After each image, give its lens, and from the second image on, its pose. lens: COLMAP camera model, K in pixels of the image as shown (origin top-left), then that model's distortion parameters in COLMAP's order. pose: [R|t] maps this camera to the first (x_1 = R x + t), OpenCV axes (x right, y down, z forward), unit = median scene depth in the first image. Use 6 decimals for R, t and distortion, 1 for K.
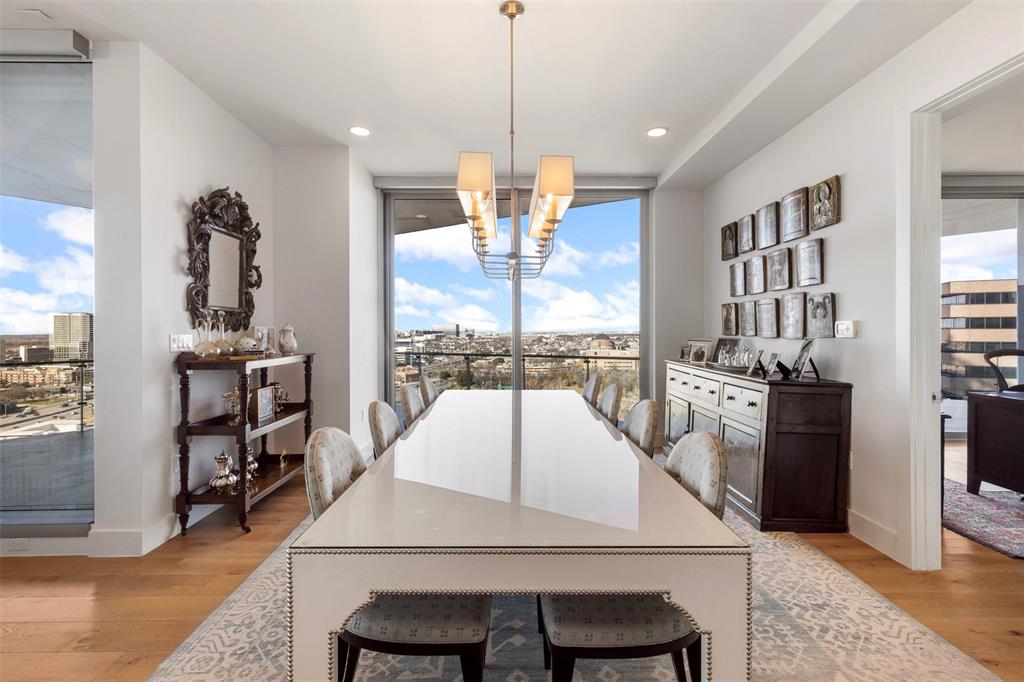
lens RADIAL K [[464.4, 0, 505.8], [0, 464.4, 333.3], [0, 0, 1]] dist [-0.001233, 0.001929]
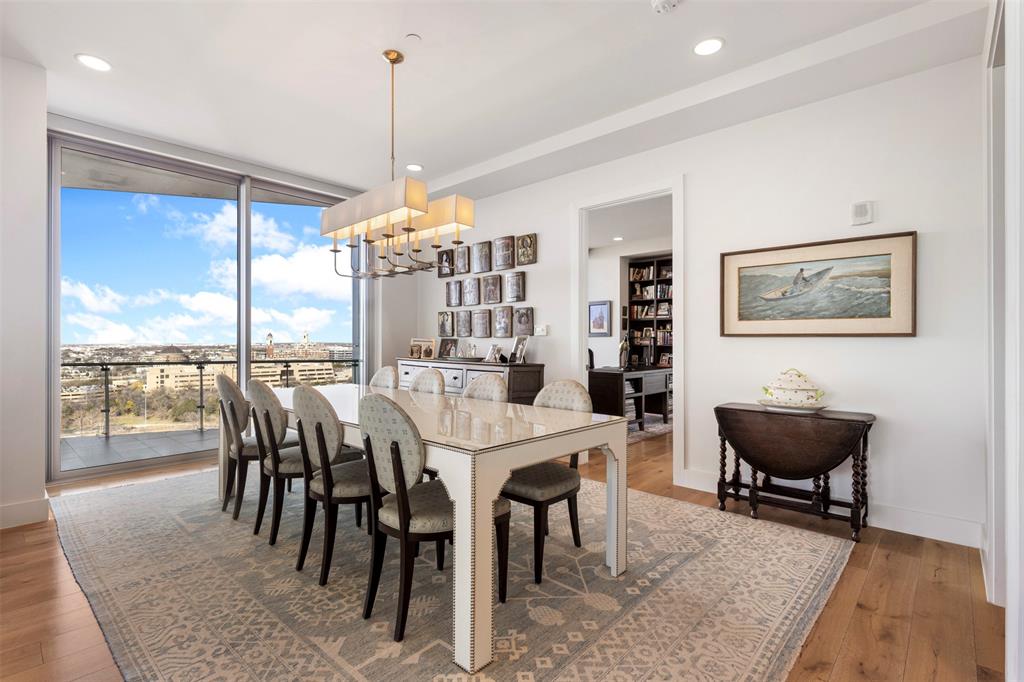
lens RADIAL K [[482.1, 0, 516.4], [0, 482.1, 342.3], [0, 0, 1]] dist [-0.005275, -0.001225]
pose [[0.674909, 0.003312, 0.737893, -0.455151], [0.001752, 0.999980, -0.006090, 0.034625], [-0.737899, 0.005403, 0.674890, -0.050139]]
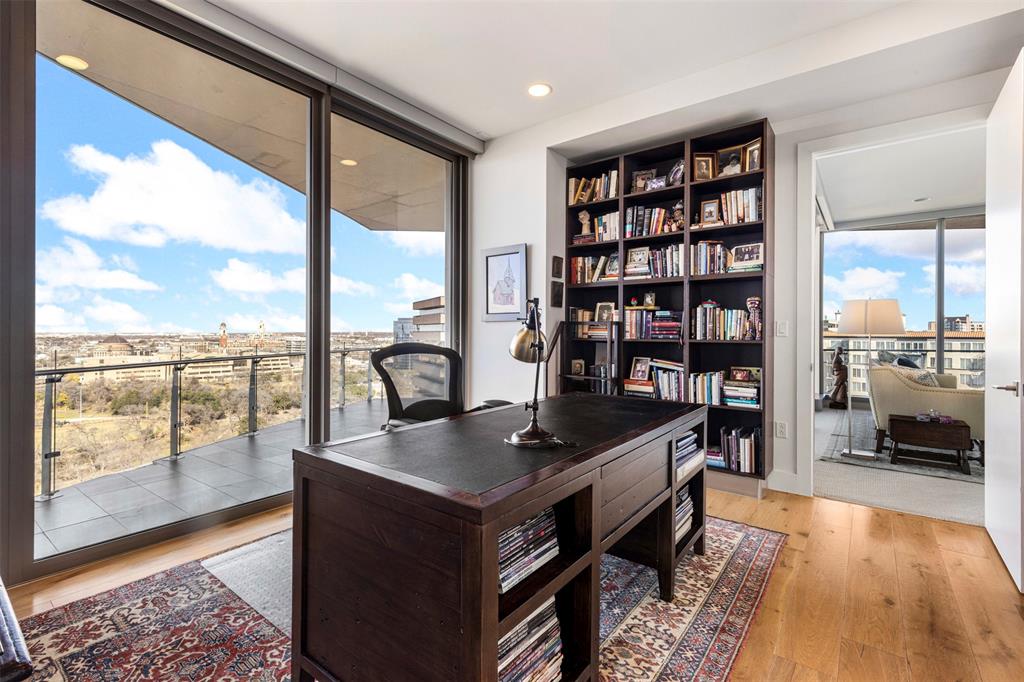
lens RADIAL K [[464.4, 0, 512.7], [0, 464.4, 335.6], [0, 0, 1]] dist [-0.001233, 0.001929]
pose [[0.614851, 0.001133, 0.788642, 1.096131], [-0.001364, 0.999999, -0.000373, 0.025608], [-0.788642, -0.000846, 0.614852, 0.760383]]
